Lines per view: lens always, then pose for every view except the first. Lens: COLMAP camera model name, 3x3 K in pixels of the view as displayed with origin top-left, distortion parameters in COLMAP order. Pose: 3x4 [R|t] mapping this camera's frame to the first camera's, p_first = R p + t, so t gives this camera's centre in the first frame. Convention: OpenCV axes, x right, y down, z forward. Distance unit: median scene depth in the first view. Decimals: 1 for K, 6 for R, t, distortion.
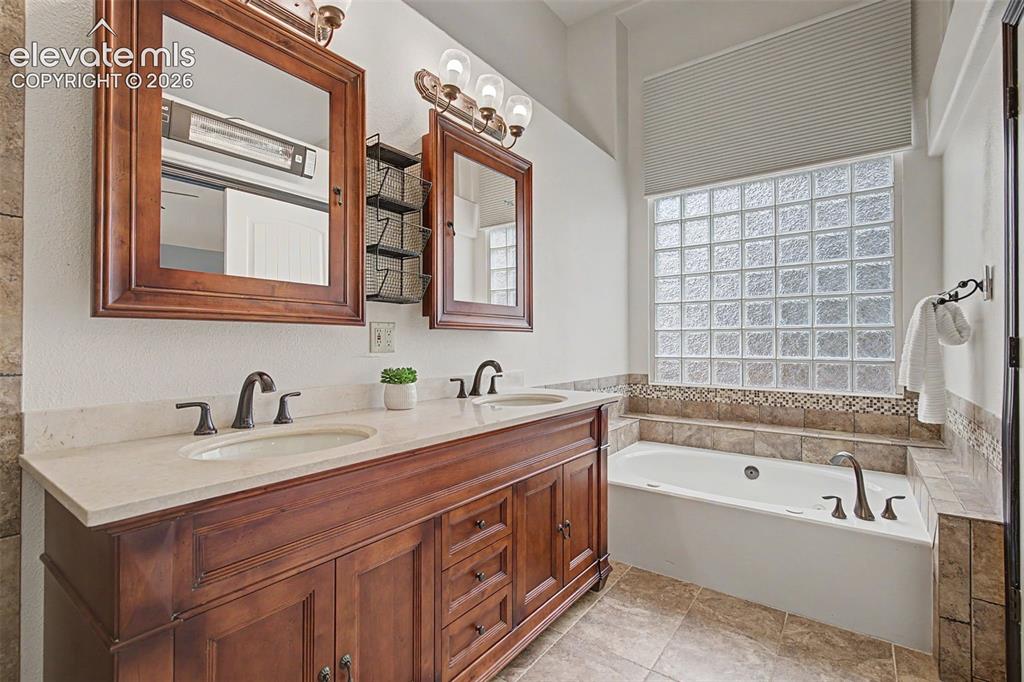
lens RADIAL K [[465.2, 0, 522.3], [0, 465.2, 336.0], [0, 0, 1]] dist [0.002312, 0.000151]
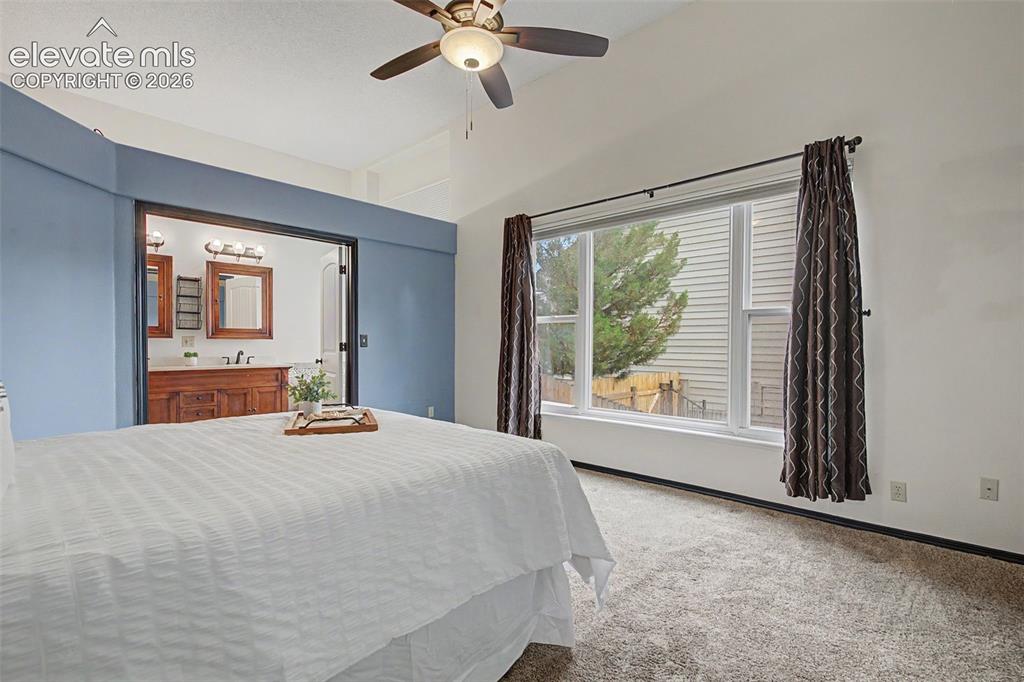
lens RADIAL K [[471.7, 0, 516.1], [0, 471.7, 344.1], [0, 0, 1]] dist [0.001071, 0.000009]
pose [[0.993684, -0.002641, -0.112180, 2.300937], [0.003673, 0.999953, 0.008991, -0.000326], [0.112151, -0.009347, 0.993647, -1.886817]]
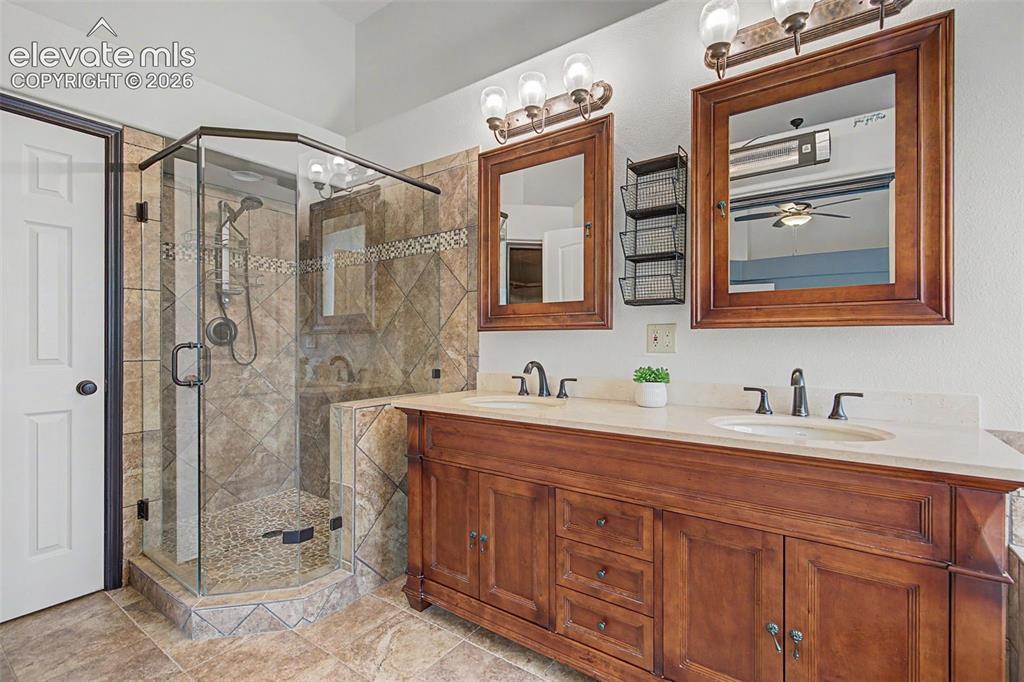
lens RADIAL K [[471.7, 0, 516.1], [0, 471.7, 344.1], [0, 0, 1]] dist [0.001071, 0.000009]
pose [[0.002438, -0.003357, -0.999991, 0.855267], [0.011146, 0.999932, -0.003329, 0.018009], [0.999935, -0.011138, 0.002475, 0.748128]]
